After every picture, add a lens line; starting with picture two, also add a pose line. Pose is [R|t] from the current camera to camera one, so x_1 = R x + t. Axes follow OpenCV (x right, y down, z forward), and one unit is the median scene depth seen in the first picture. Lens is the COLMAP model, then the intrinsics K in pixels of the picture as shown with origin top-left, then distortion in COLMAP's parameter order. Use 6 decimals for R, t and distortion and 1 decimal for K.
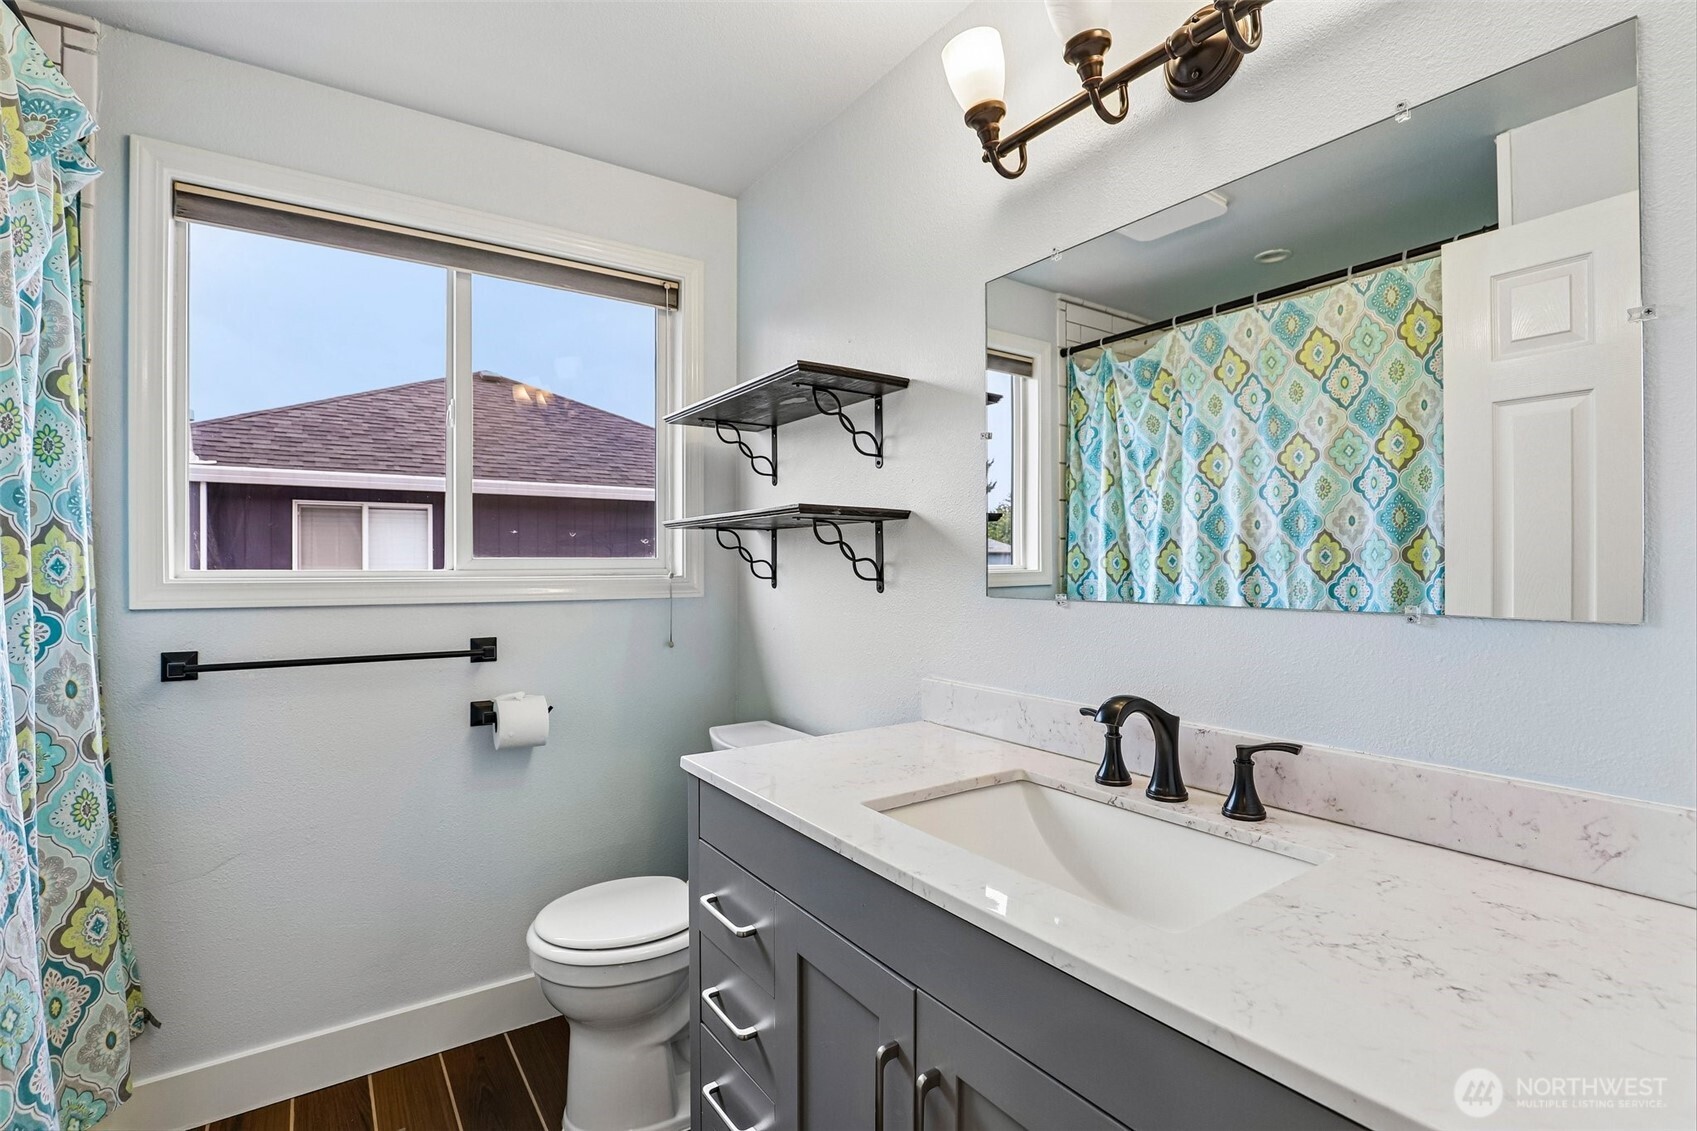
lens RADIAL K [[783.7, 0, 845.4], [0, 783.7, 566.2], [0, 0, 1]] dist [-0.027695, 0.001000]
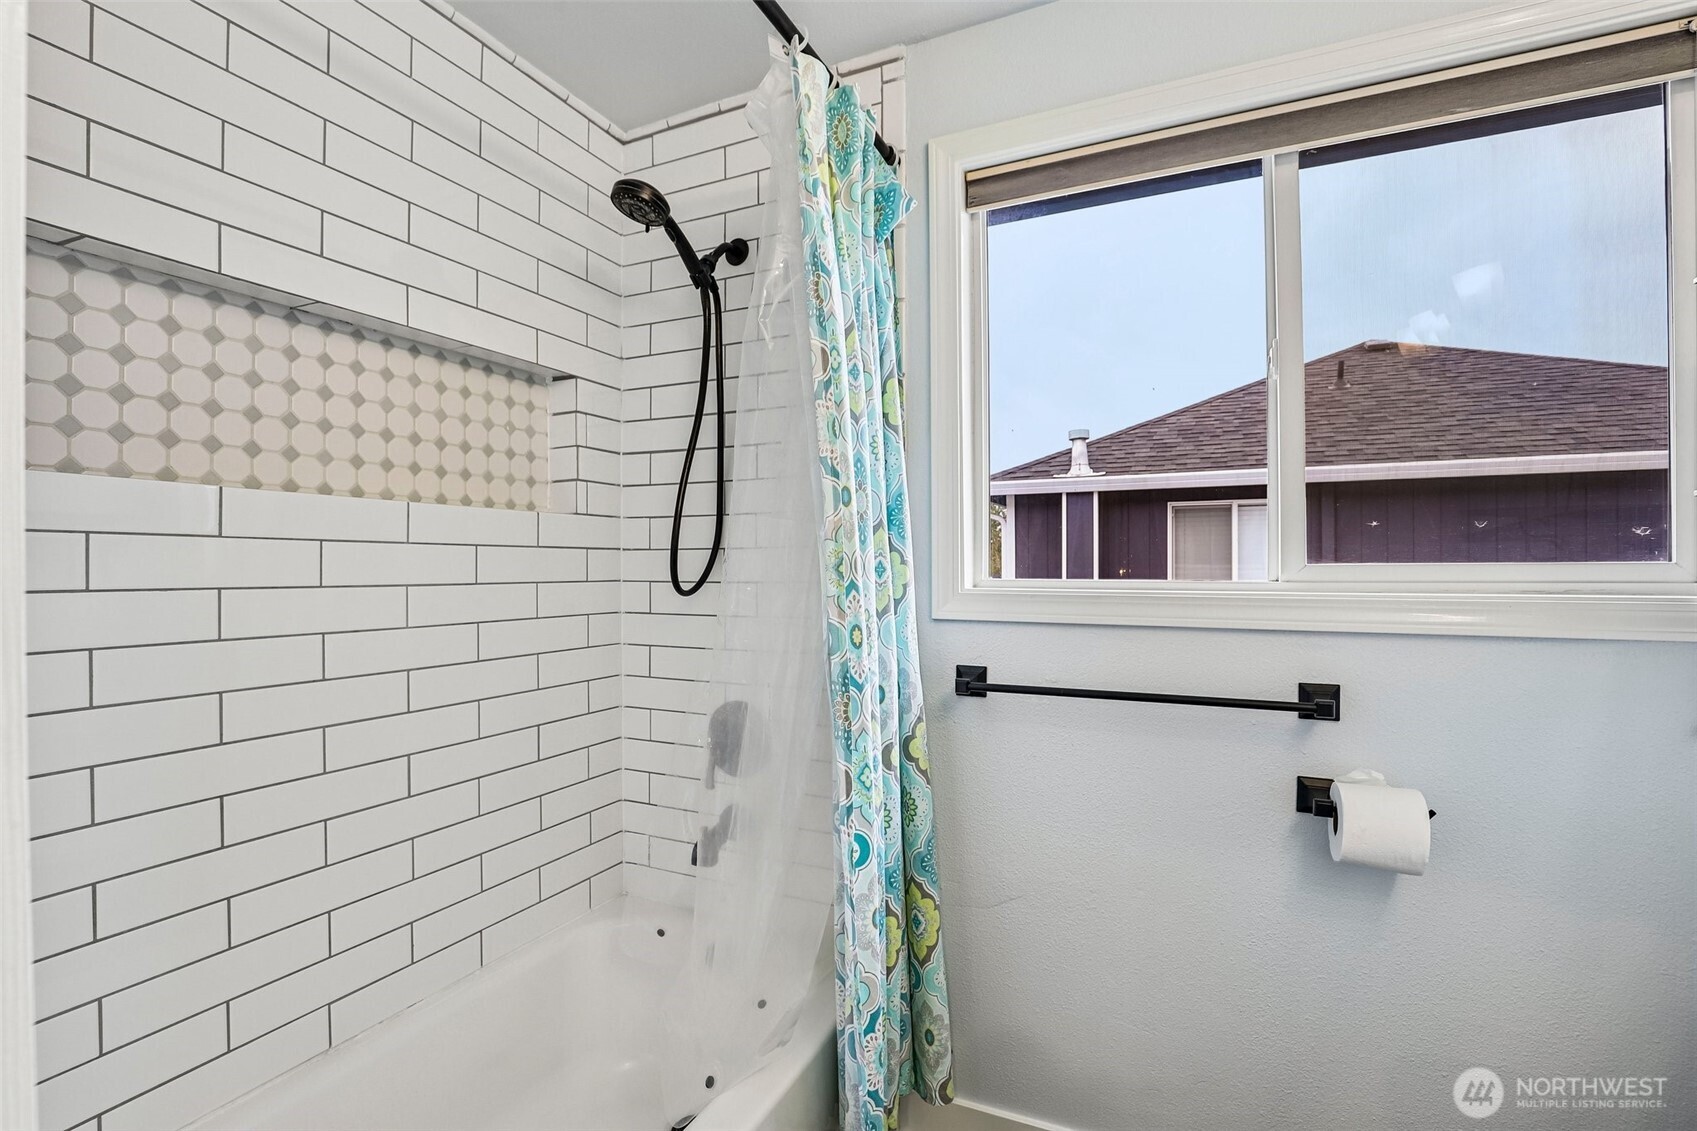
lens RADIAL K [[783.7, 0, 842.4], [0, 783.7, 563.8], [0, 0, 1]] dist [-0.027695, 0.001000]
pose [[0.504538, 0.000636, -0.863389, -0.093441], [-0.000246, 1.000000, 0.000593, -0.011826], [0.863389, -0.000087, 0.504538, 0.302334]]
